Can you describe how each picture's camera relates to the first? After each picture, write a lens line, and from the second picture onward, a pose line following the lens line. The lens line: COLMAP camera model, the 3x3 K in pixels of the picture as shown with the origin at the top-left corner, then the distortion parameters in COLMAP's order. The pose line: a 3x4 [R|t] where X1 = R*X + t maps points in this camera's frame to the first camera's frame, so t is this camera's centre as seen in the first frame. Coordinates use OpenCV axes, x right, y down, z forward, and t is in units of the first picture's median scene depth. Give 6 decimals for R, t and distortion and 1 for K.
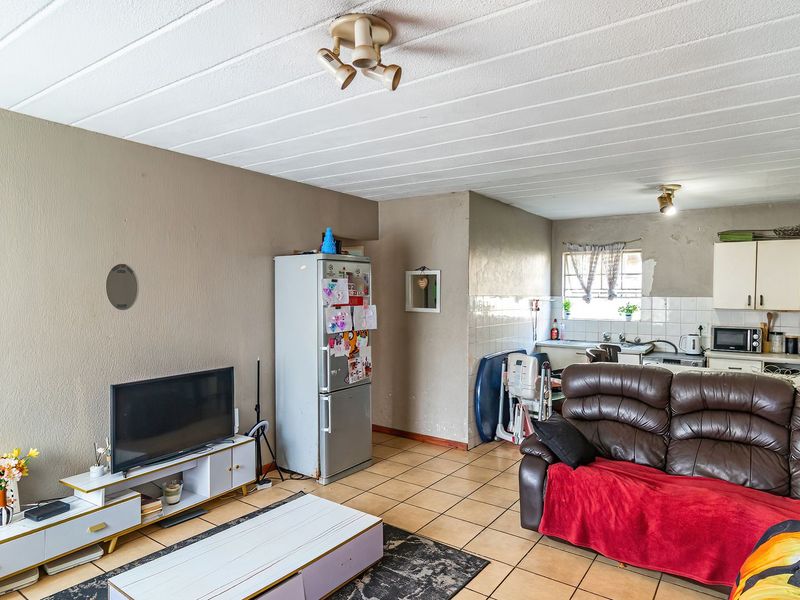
lens RADIAL K [[499.6, 0, 398.0], [0, 499.6, 304.9], [0, 0, 1]] dist [-0.003216, 0.005665]
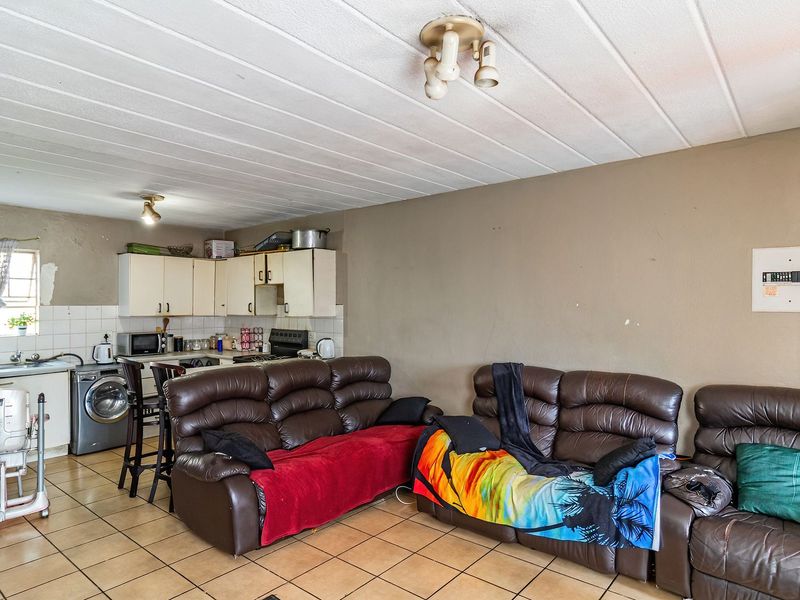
lens RADIAL K [[499.6, 0, 402.5], [0, 499.6, 299.5], [0, 0, 1]] dist [-0.003216, 0.005665]
pose [[0.060621, 0.003251, 0.998156, -0.392535], [0.028536, 0.999580, -0.004989, -0.006345], [-0.997753, 0.028785, 0.060503, 0.384624]]
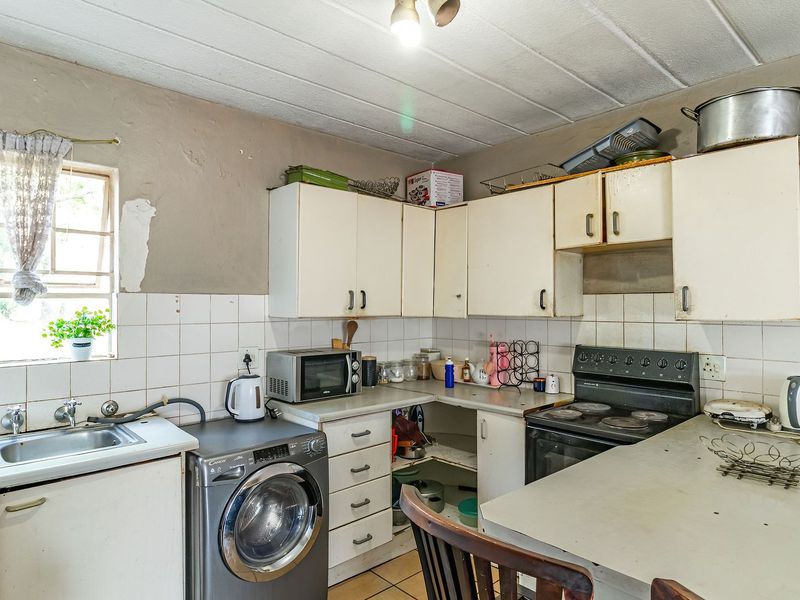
lens RADIAL K [[499.6, 0, 399.6], [0, 499.6, 300.4], [0, 0, 1]] dist [-0.003216, 0.005665]
pose [[0.197367, 0.002878, 0.980325, 0.183578], [0.027293, 0.999592, -0.008429, -0.002205], [-0.979950, 0.028419, 0.197208, 0.844277]]
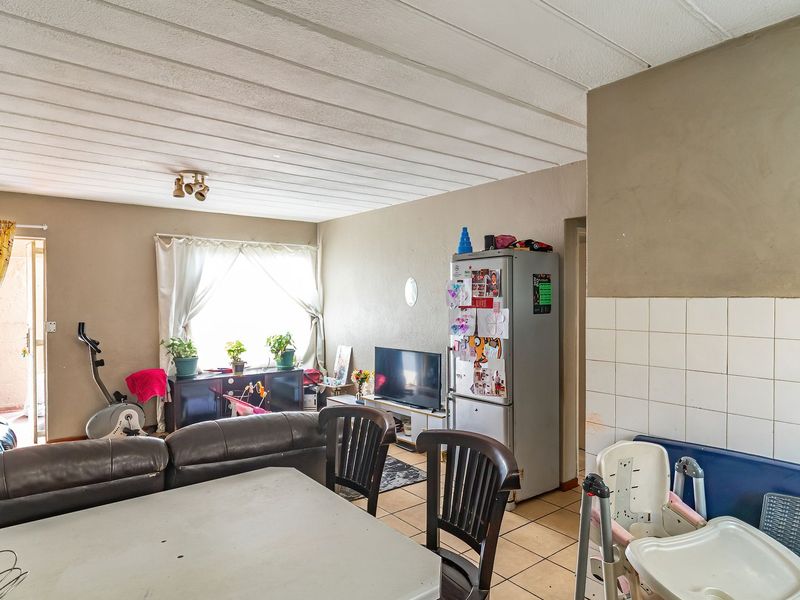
lens RADIAL K [[499.6, 0, 397.7], [0, 499.6, 301.2], [0, 0, 1]] dist [-0.003216, 0.005665]
pose [[-0.261477, 0.002385, -0.965207, 0.648697], [-0.024390, 0.999661, 0.009077, -0.012250], [0.964902, 0.025915, -0.261330, 0.882541]]
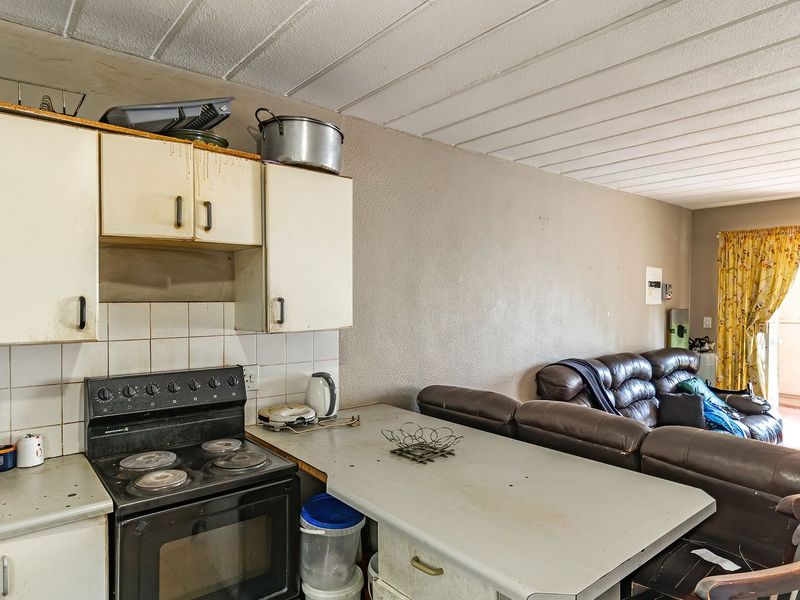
lens RADIAL K [[499.6, 0, 402.2], [0, 499.6, 301.3], [0, 0, 1]] dist [-0.003216, 0.005665]
pose [[-0.969748, -0.007425, 0.243994, 0.445106], [0.000684, 0.999451, 0.033131, -0.021384], [-0.244106, 0.032295, -0.969211, 1.059001]]
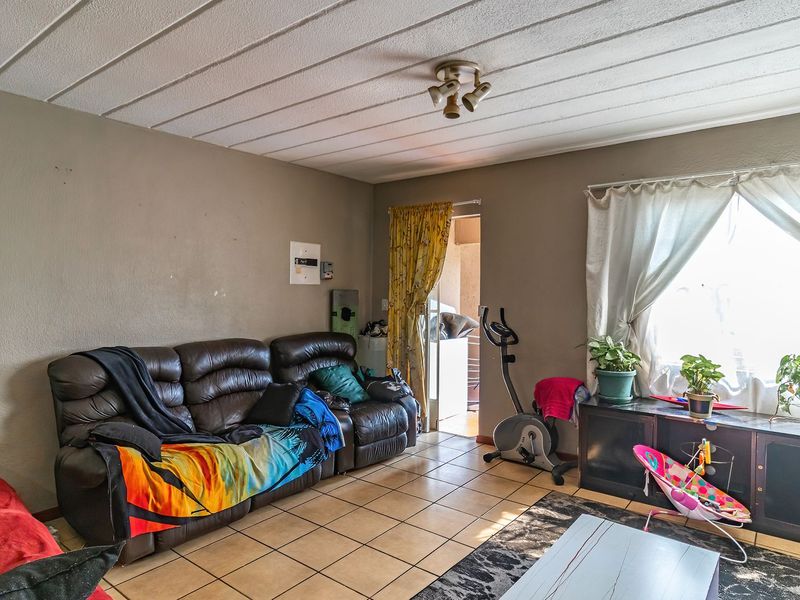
lens RADIAL K [[499.6, 0, 402.9], [0, 499.6, 292.9], [0, 0, 1]] dist [-0.003216, 0.005665]
pose [[-0.999370, -0.007854, 0.034609, -0.001006], [-0.006562, 0.999283, 0.037285, -0.001029], [-0.034877, 0.037034, -0.998705, 0.862635]]
